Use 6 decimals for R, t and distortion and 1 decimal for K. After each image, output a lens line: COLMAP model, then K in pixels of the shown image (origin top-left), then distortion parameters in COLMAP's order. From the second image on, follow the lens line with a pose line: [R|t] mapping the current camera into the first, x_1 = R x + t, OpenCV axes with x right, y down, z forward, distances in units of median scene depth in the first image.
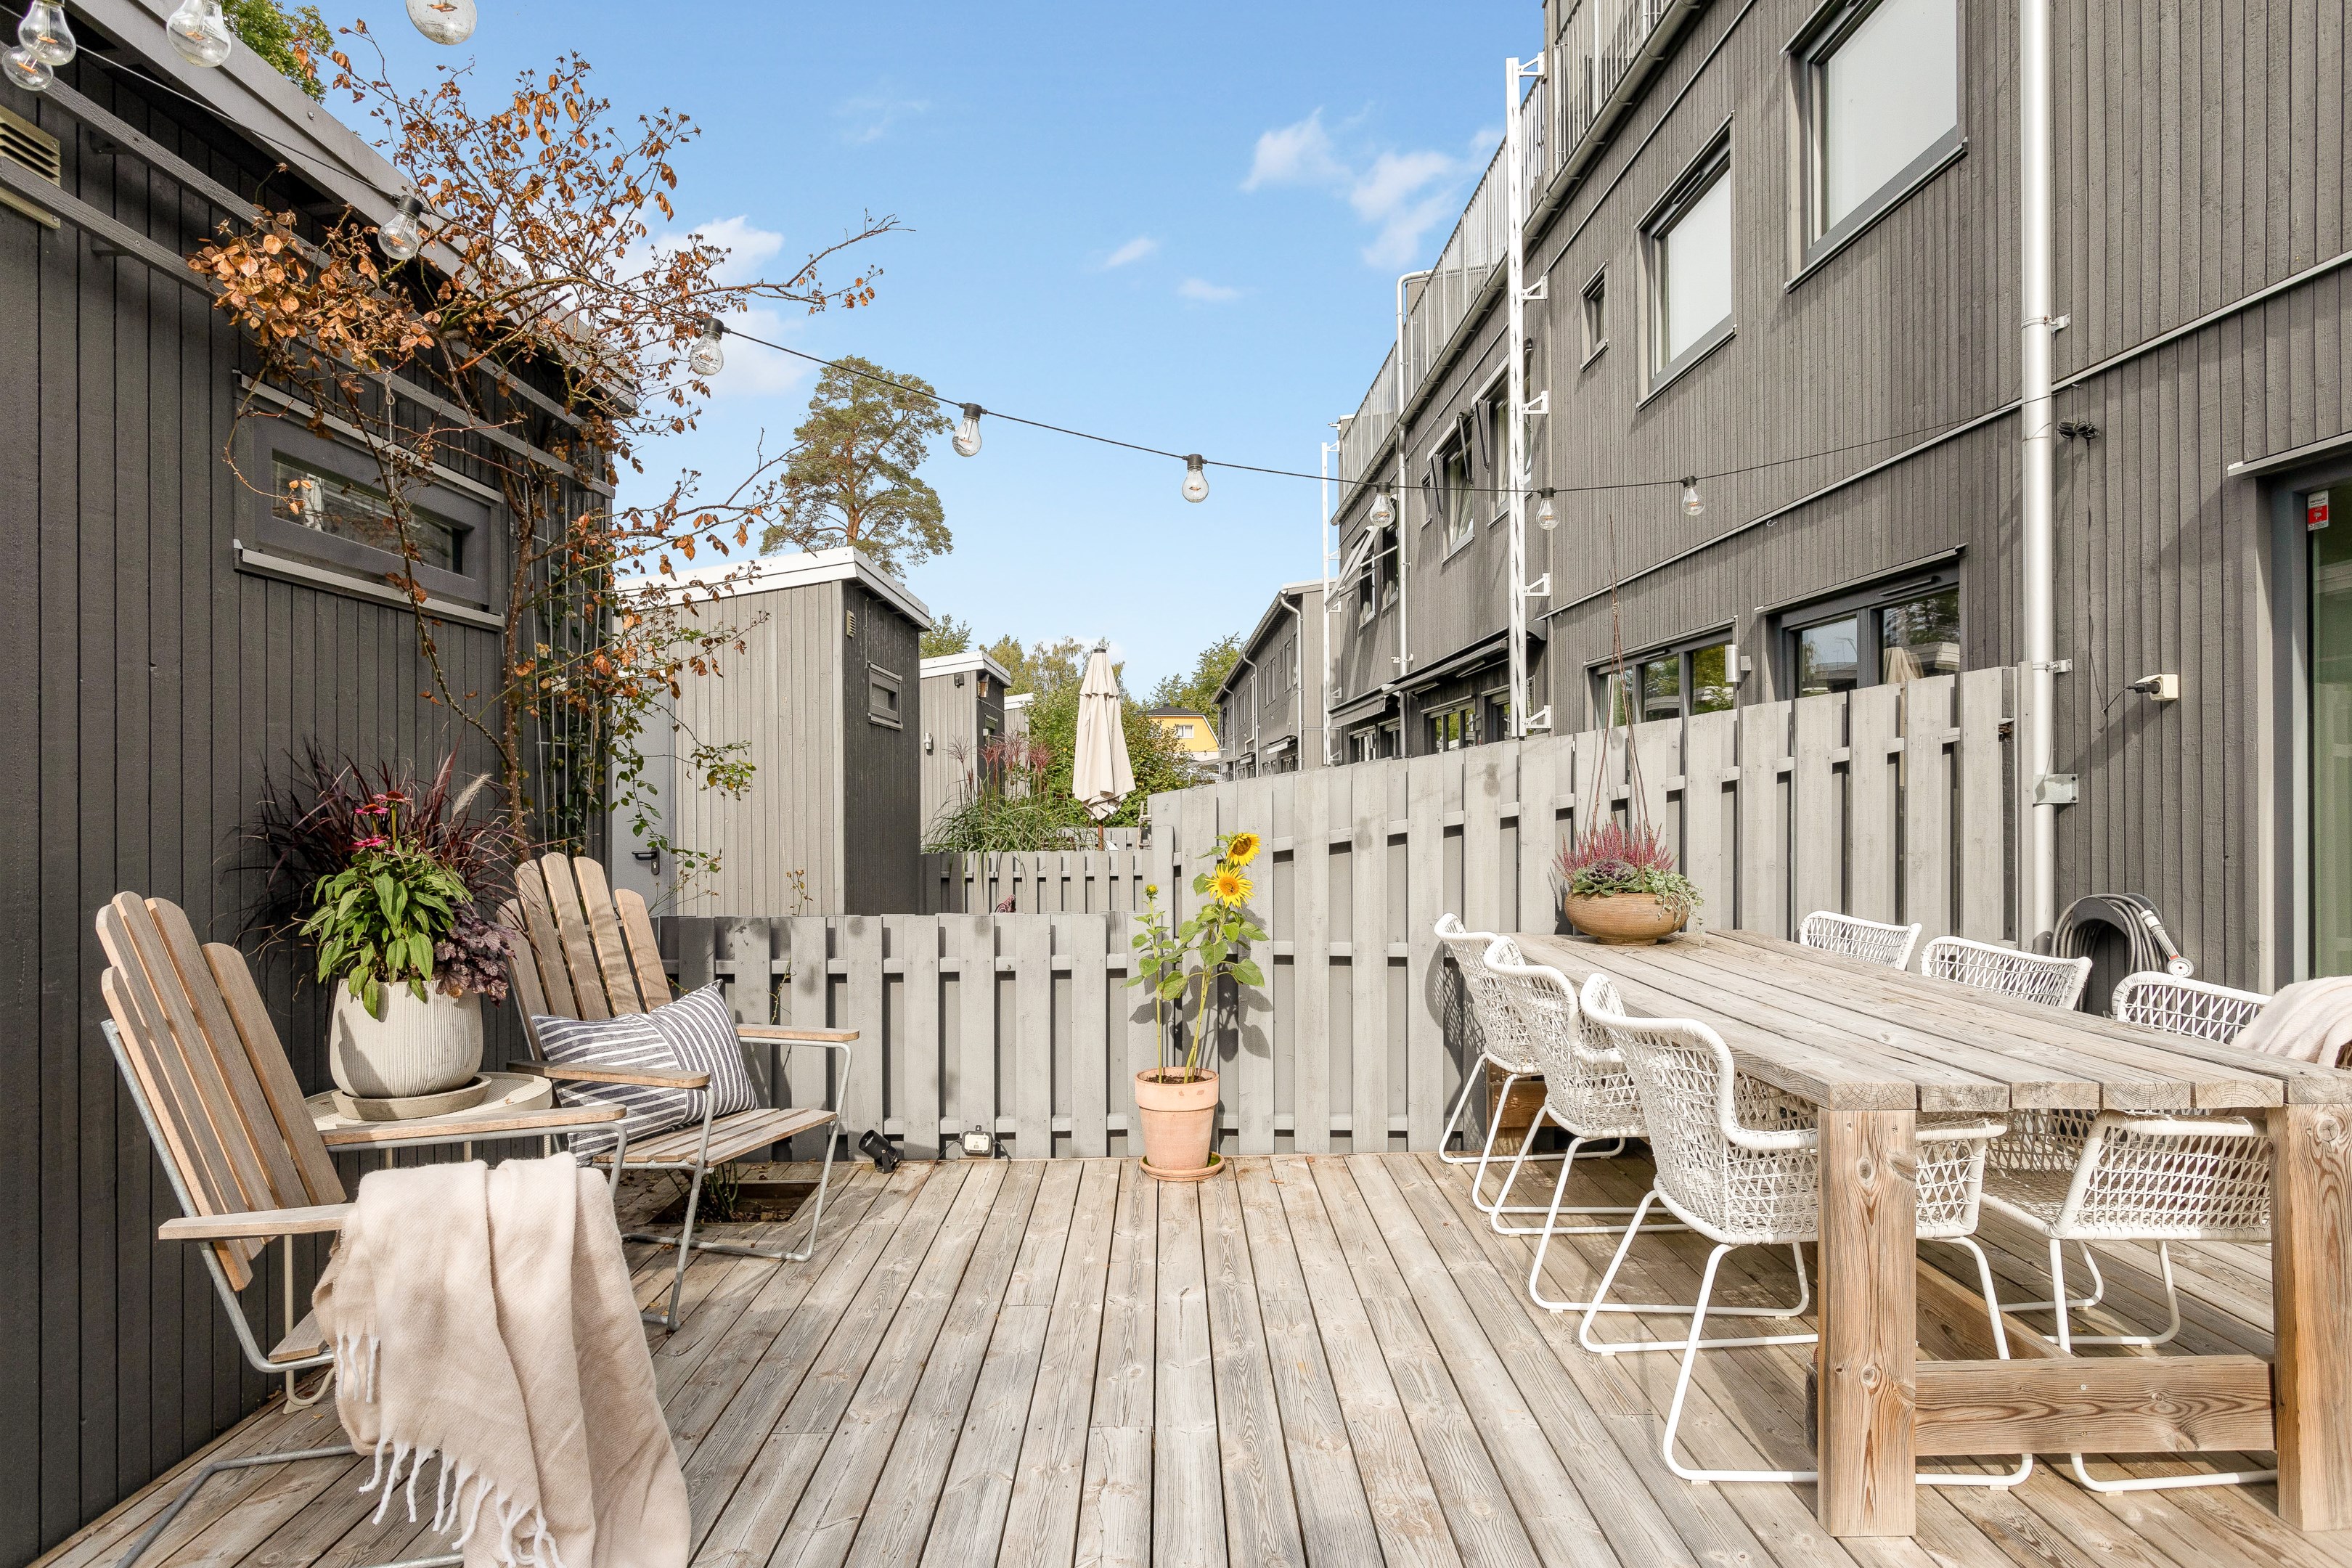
lens RADIAL K [[1348.9, 0, 1187.5], [0, 1348.9, 786.8], [0, 0, 1]] dist [0.004796, 0.000529]
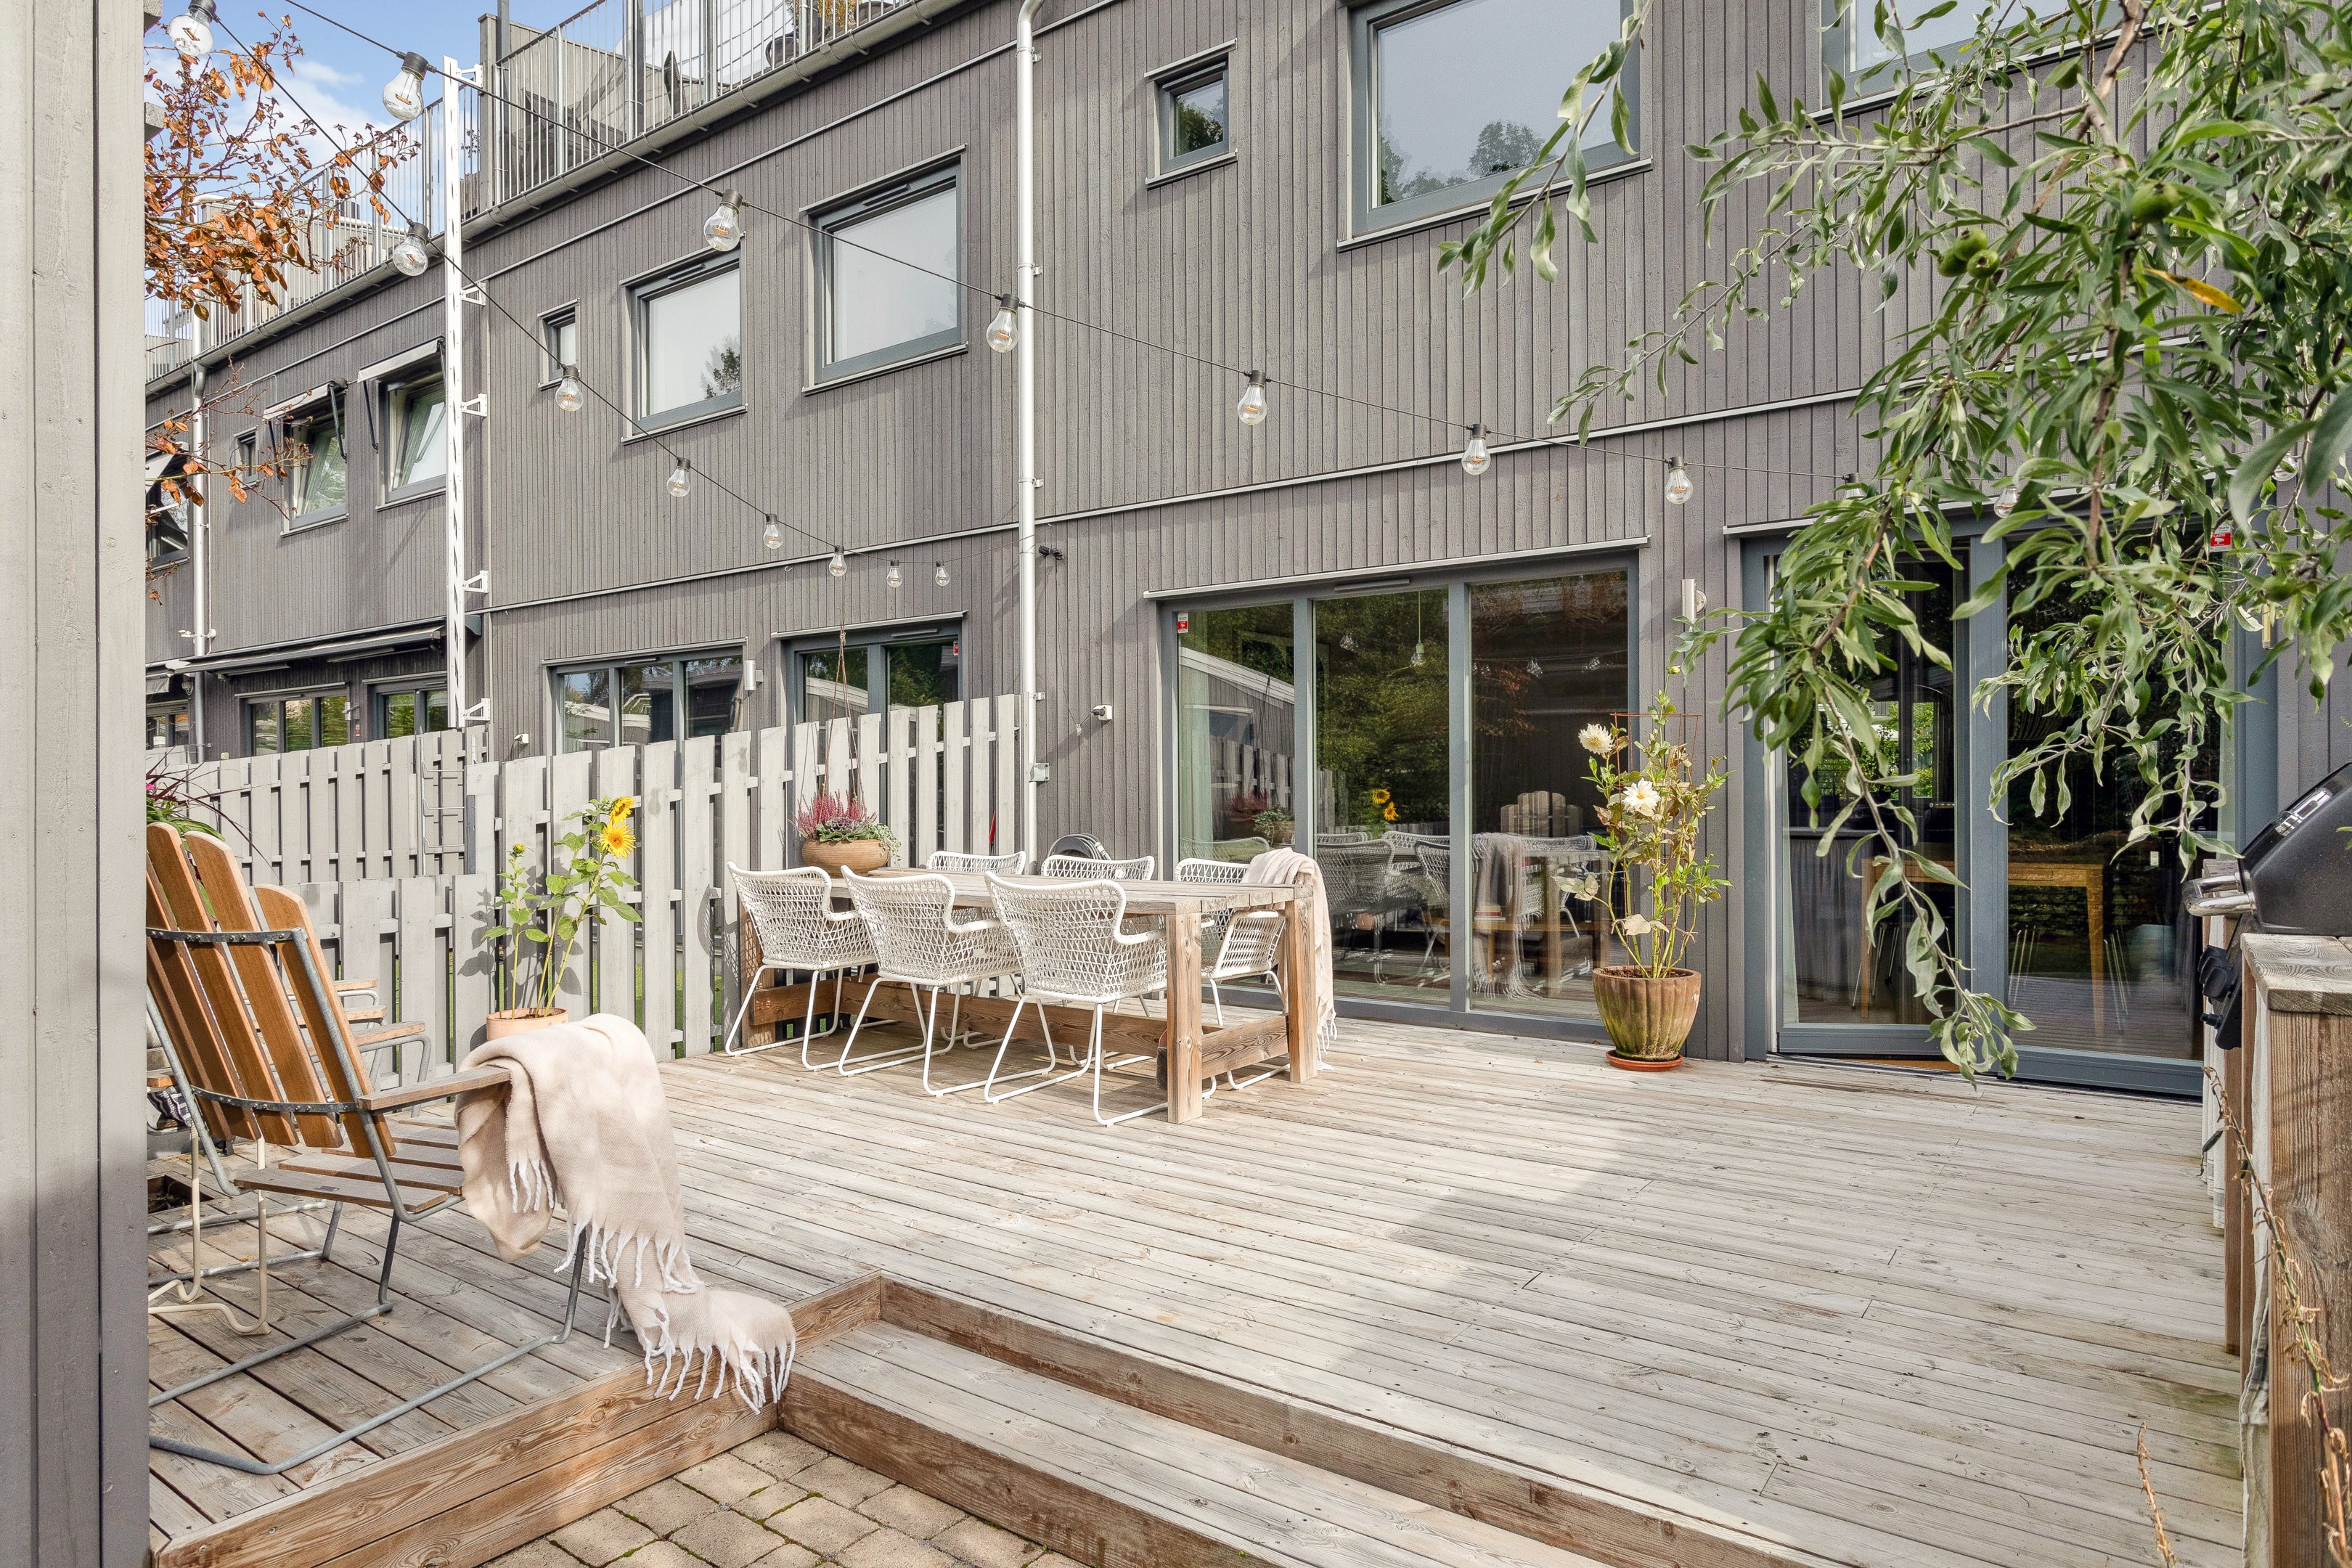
lens RADIAL K [[1348.9, 0, 1162.5], [0, 1348.9, 780.9], [0, 0, 1]] dist [0.004796, 0.000529]
pose [[0.616455, 0.007884, 0.787350, -0.532602], [-0.001852, 0.999962, -0.008564, 0.025825], [-0.787388, 0.003821, 0.616446, -0.108763]]
